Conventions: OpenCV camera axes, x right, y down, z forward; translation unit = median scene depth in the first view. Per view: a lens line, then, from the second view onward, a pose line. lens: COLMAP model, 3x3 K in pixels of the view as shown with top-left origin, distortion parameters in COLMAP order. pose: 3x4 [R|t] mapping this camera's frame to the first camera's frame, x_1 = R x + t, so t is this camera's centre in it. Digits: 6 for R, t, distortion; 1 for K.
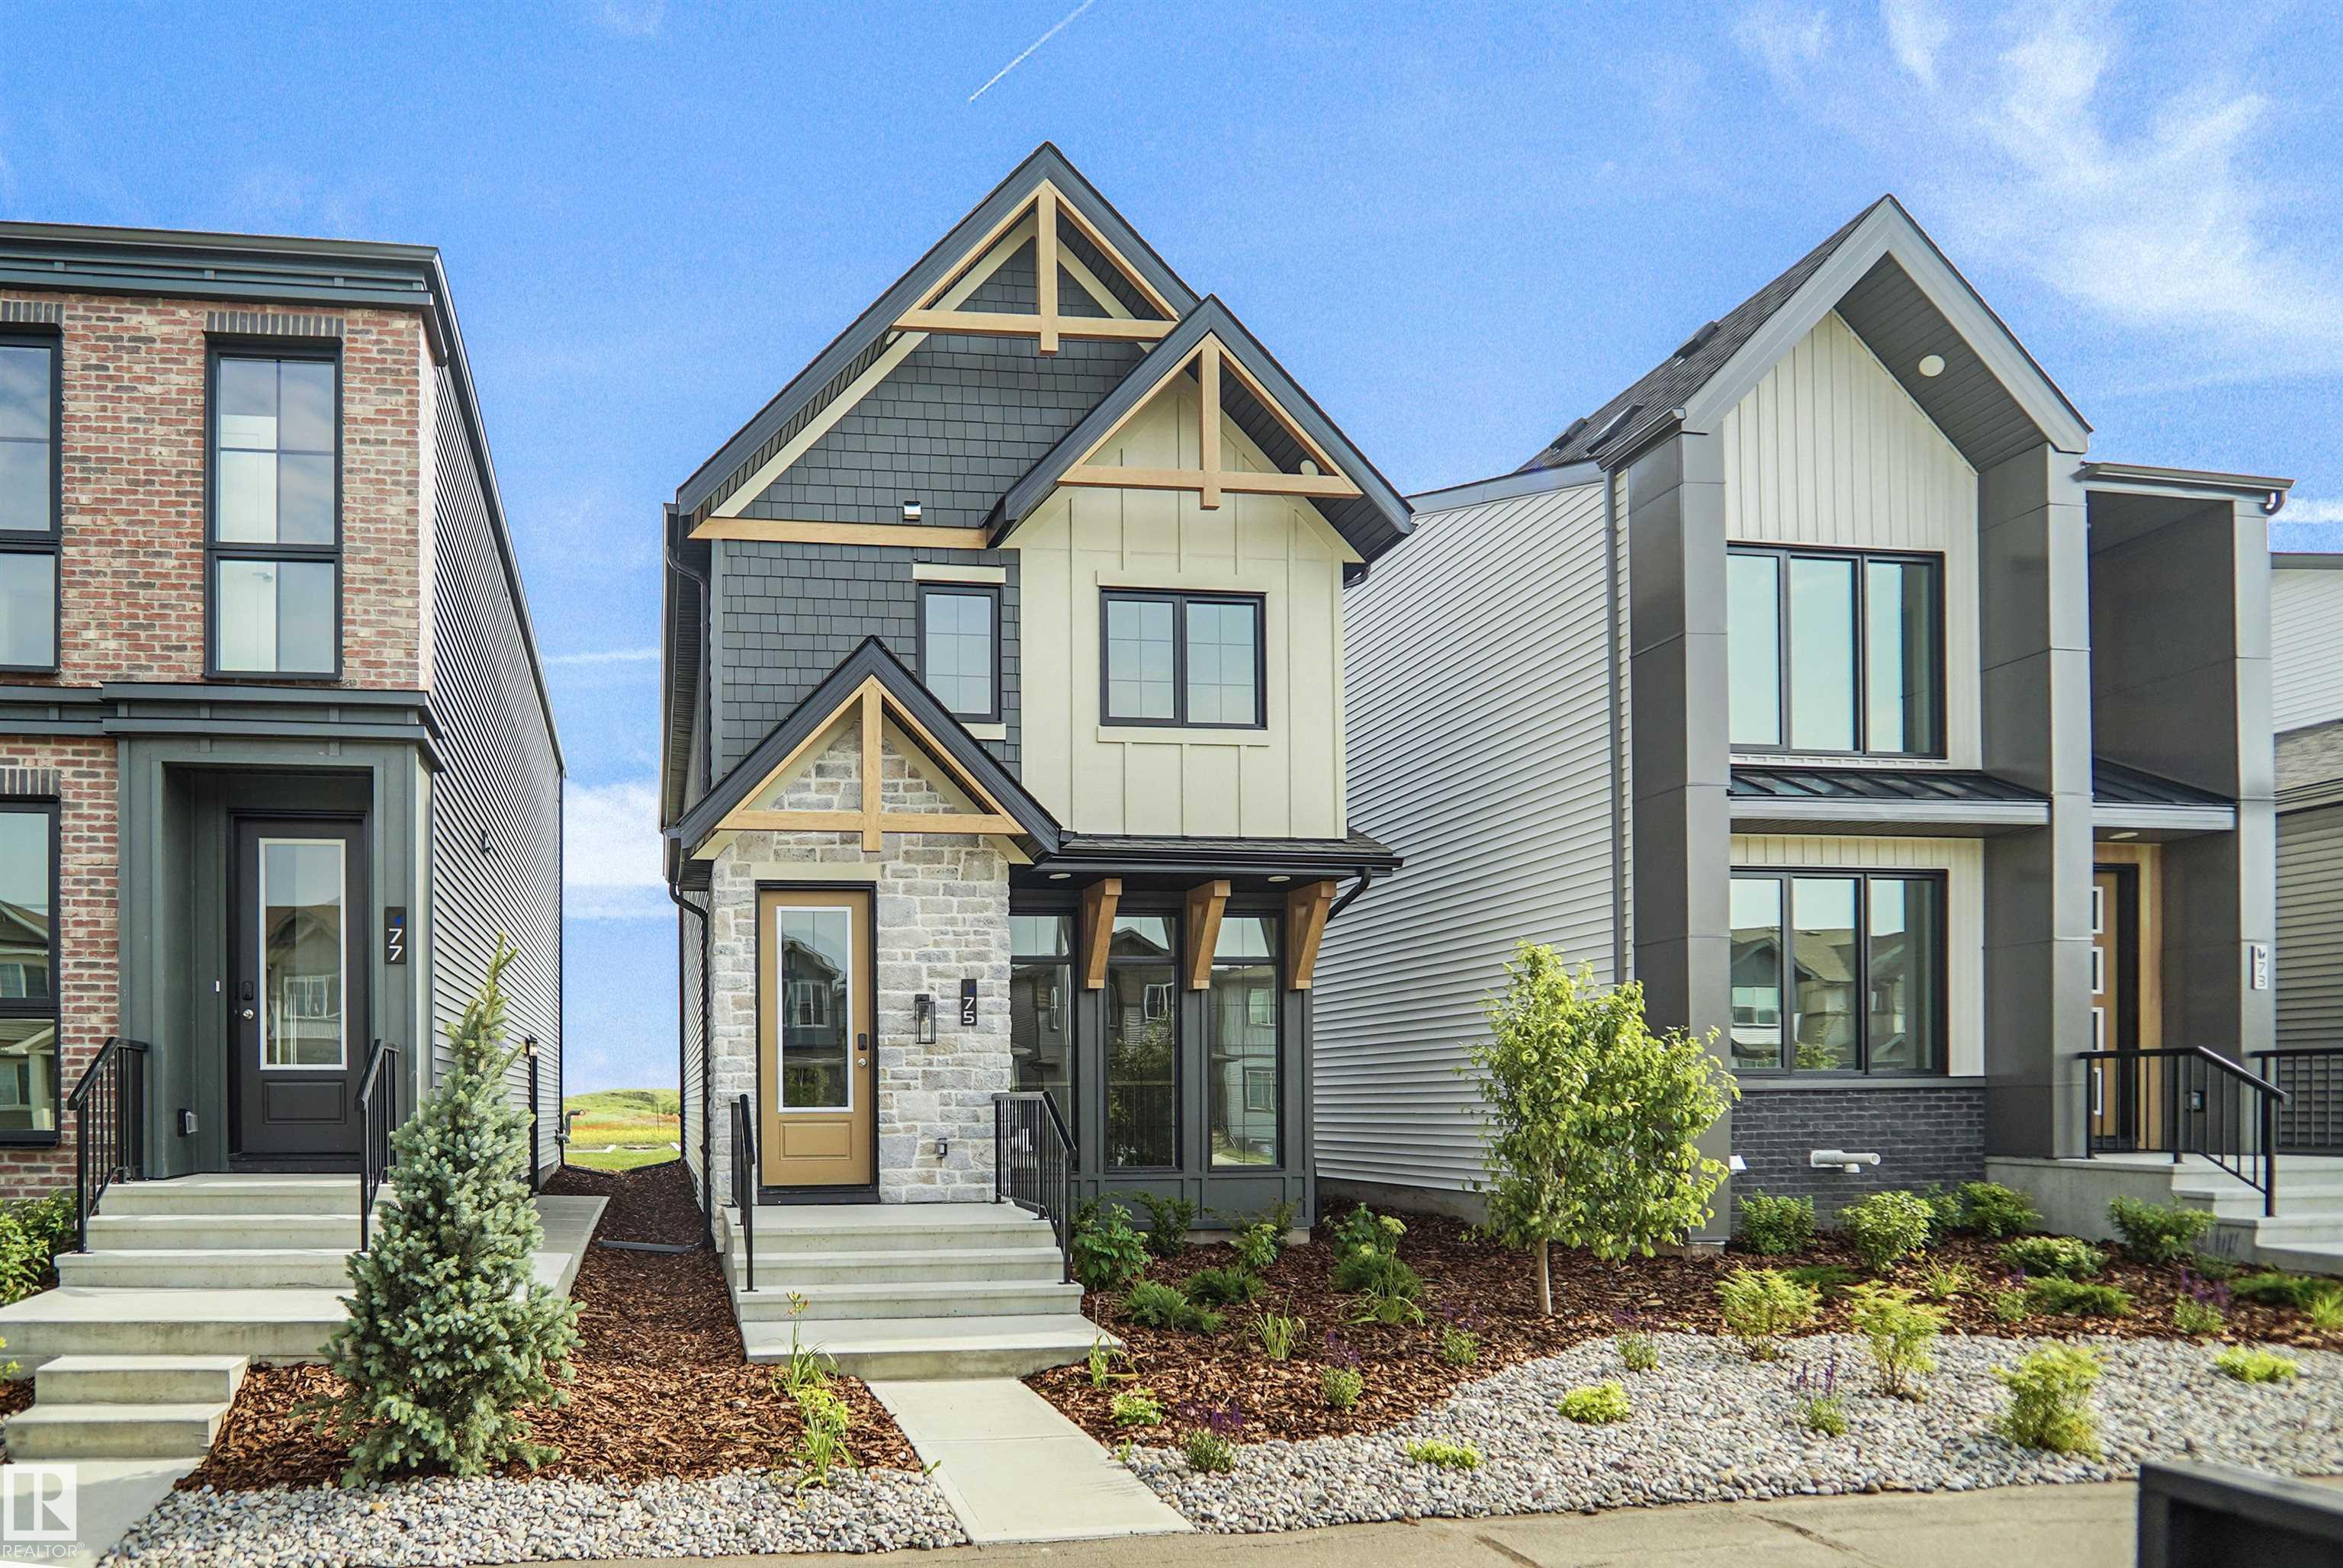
lens RADIAL K [[1270.7, 0, 1017.4], [0, 1270.7, 824.4], [0, 0, 1]] dist [-0.030653, 0.006760]
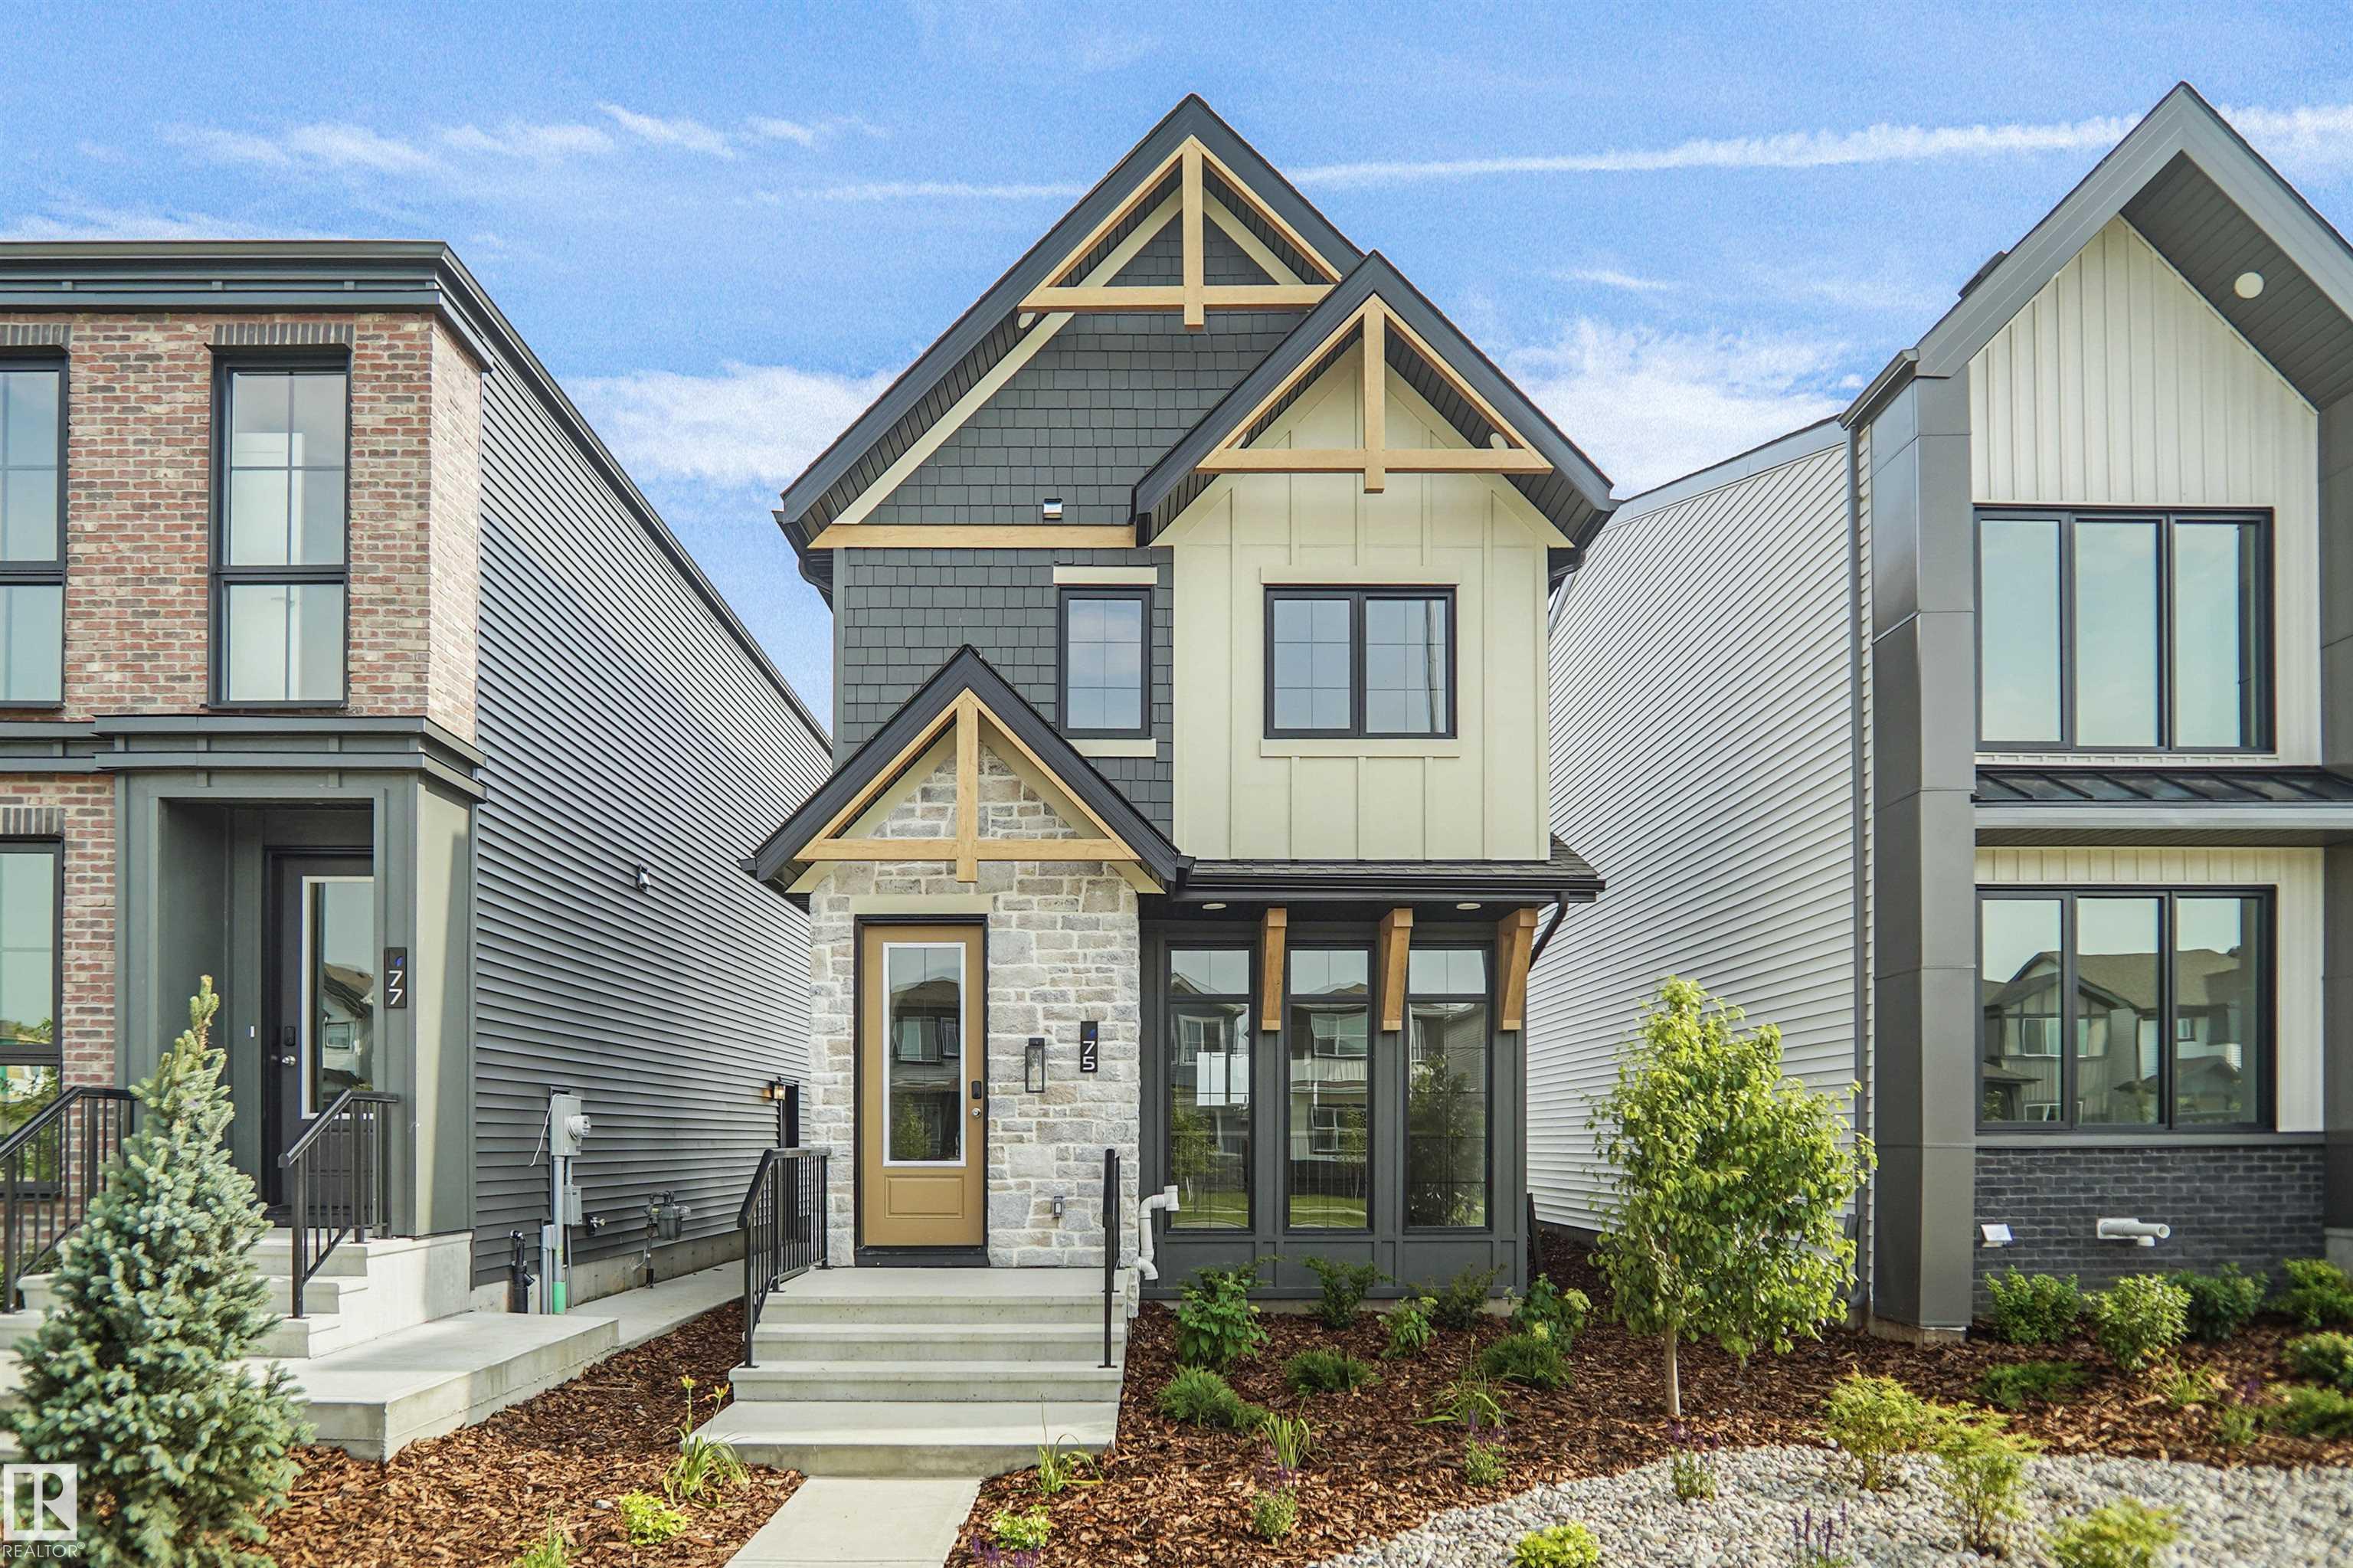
lens RADIAL K [[1342.0, 0, 1216.9], [0, 1342.0, 861.6], [0, 0, 1]] dist [-0.032889, 0.006558]
pose [[0.994529, -0.015666, -0.103276, 0.153439], [0.016319, 0.999852, 0.005482, 0.004381], [0.103175, -0.007138, 0.994638, 0.058855]]
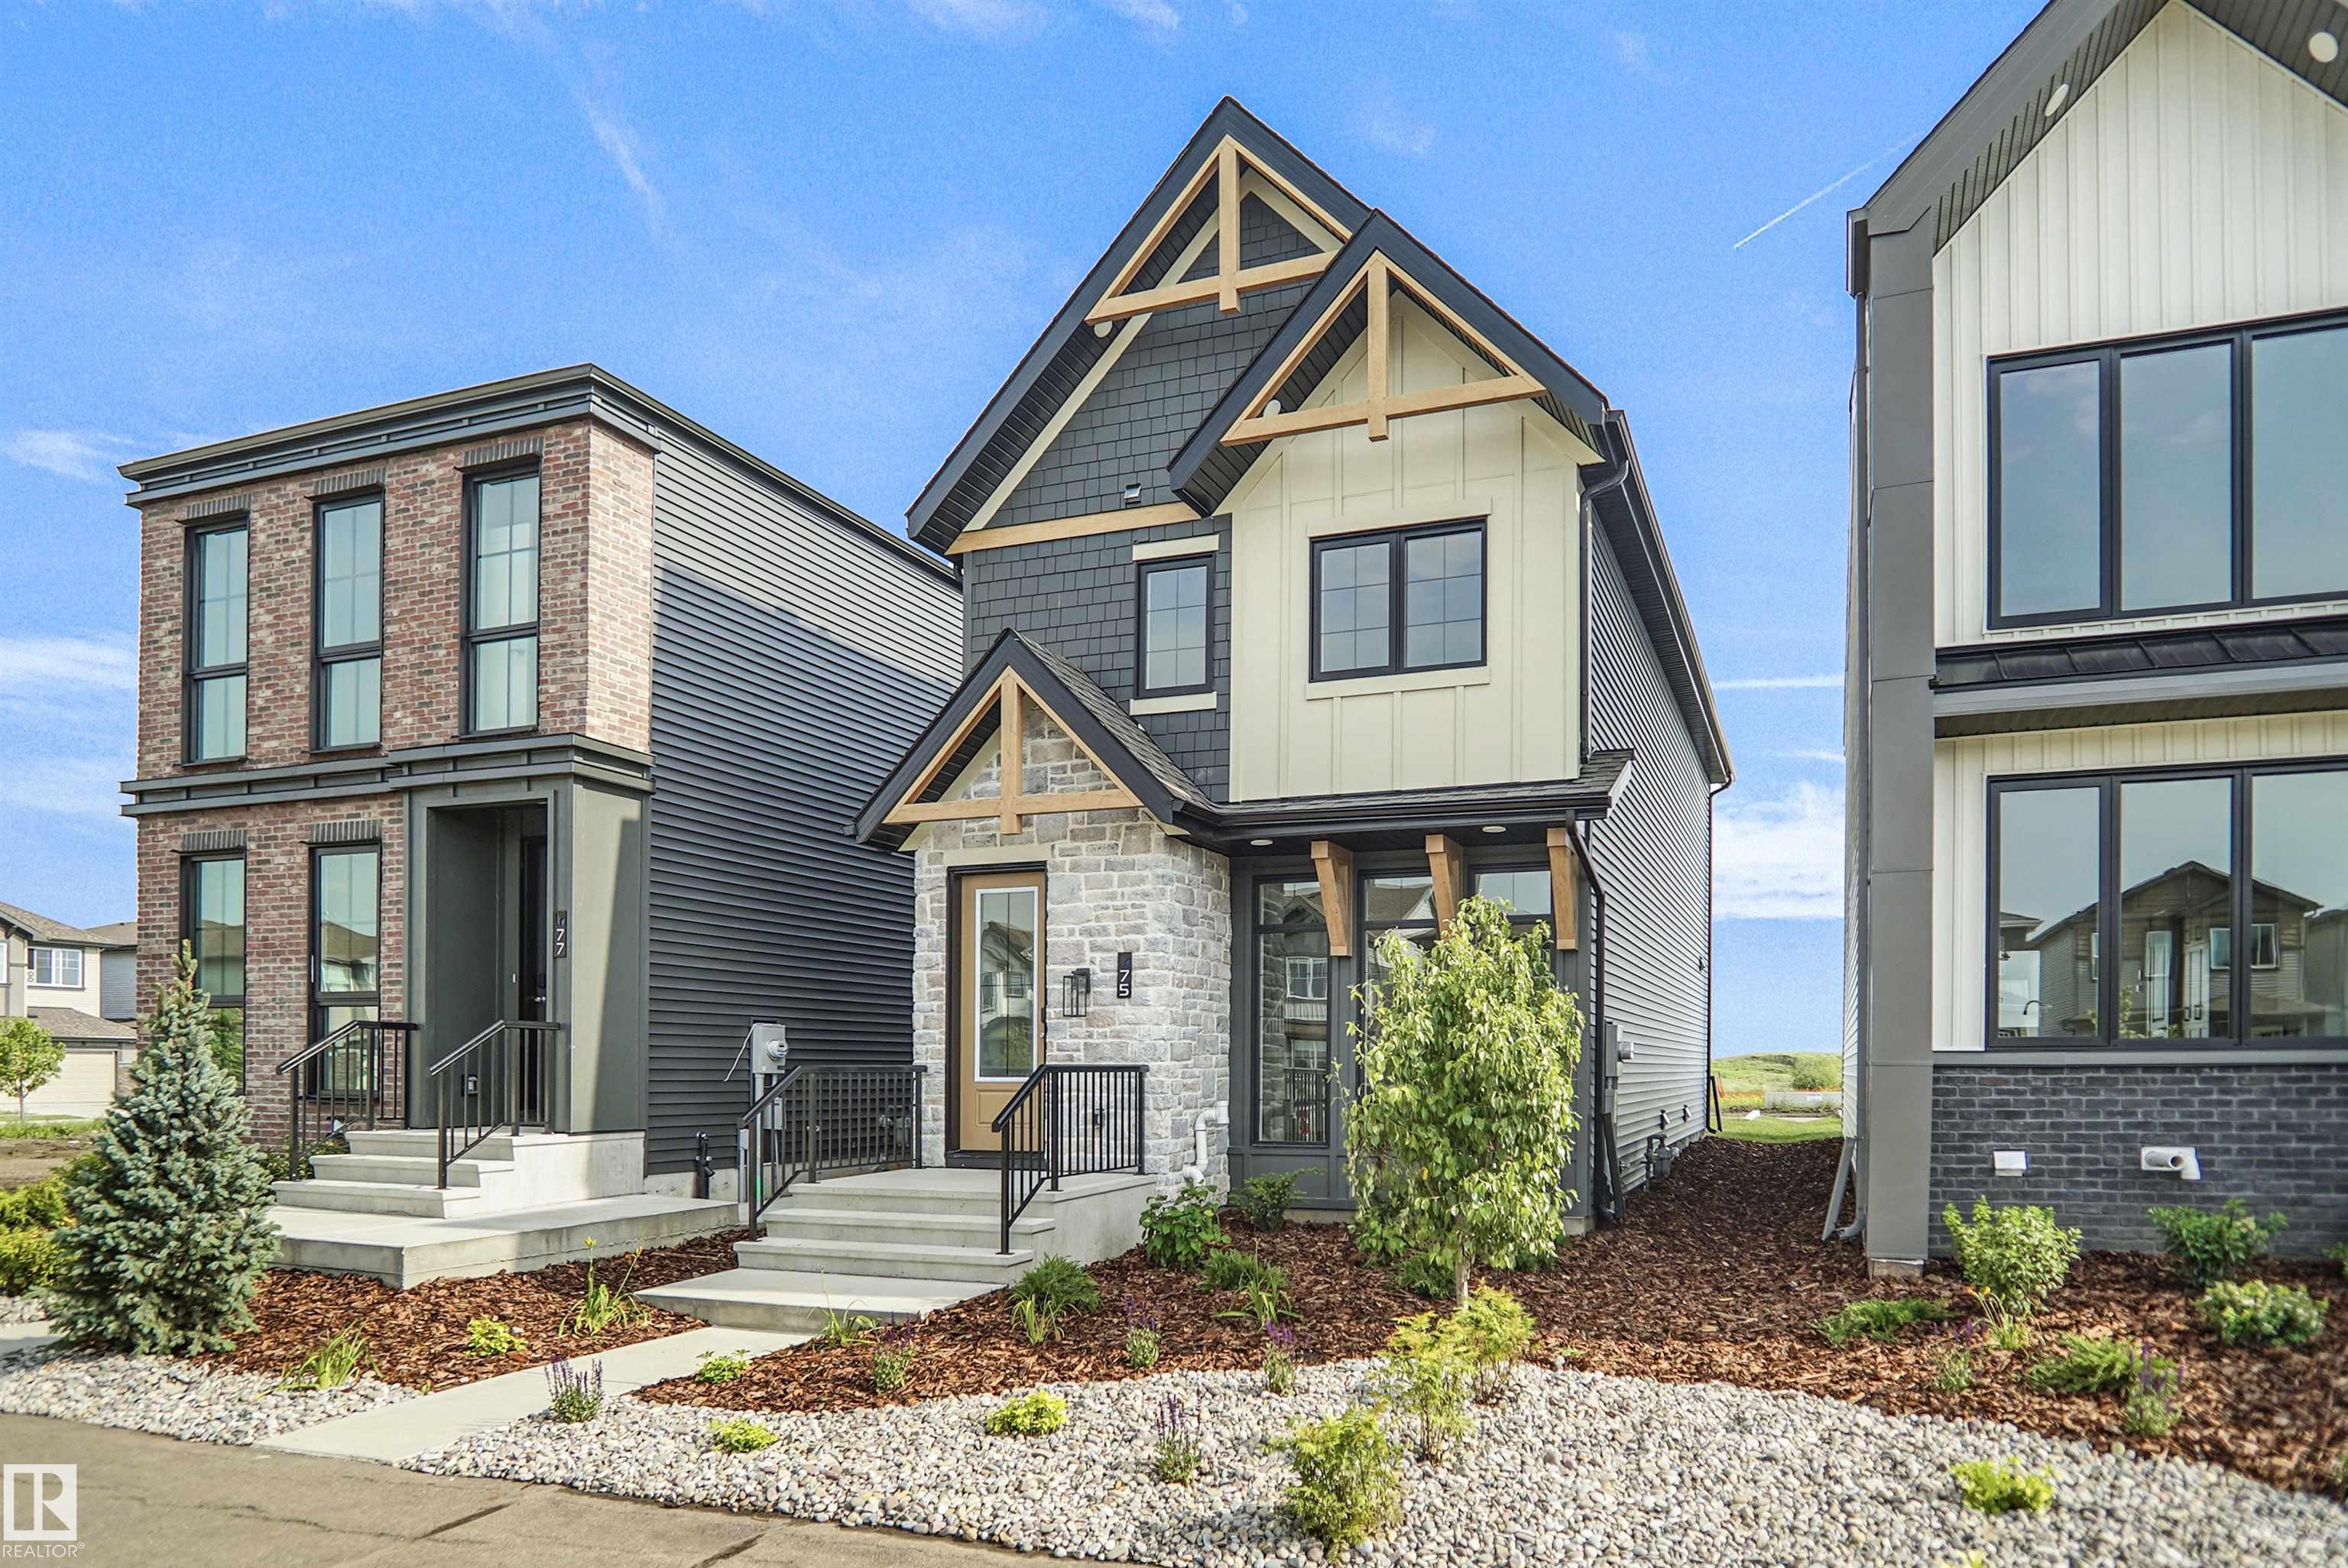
lens RADIAL K [[1273.3, 0, 1184.0], [0, 1273.3, 786.9], [0, 0, 1]] dist [-0.030653, 0.006760]
pose [[0.908728, -0.082659, -0.409121, 0.418106], [0.081586, 0.996463, -0.020109, 0.014298], [0.409336, -0.015105, 0.912258, 0.094207]]
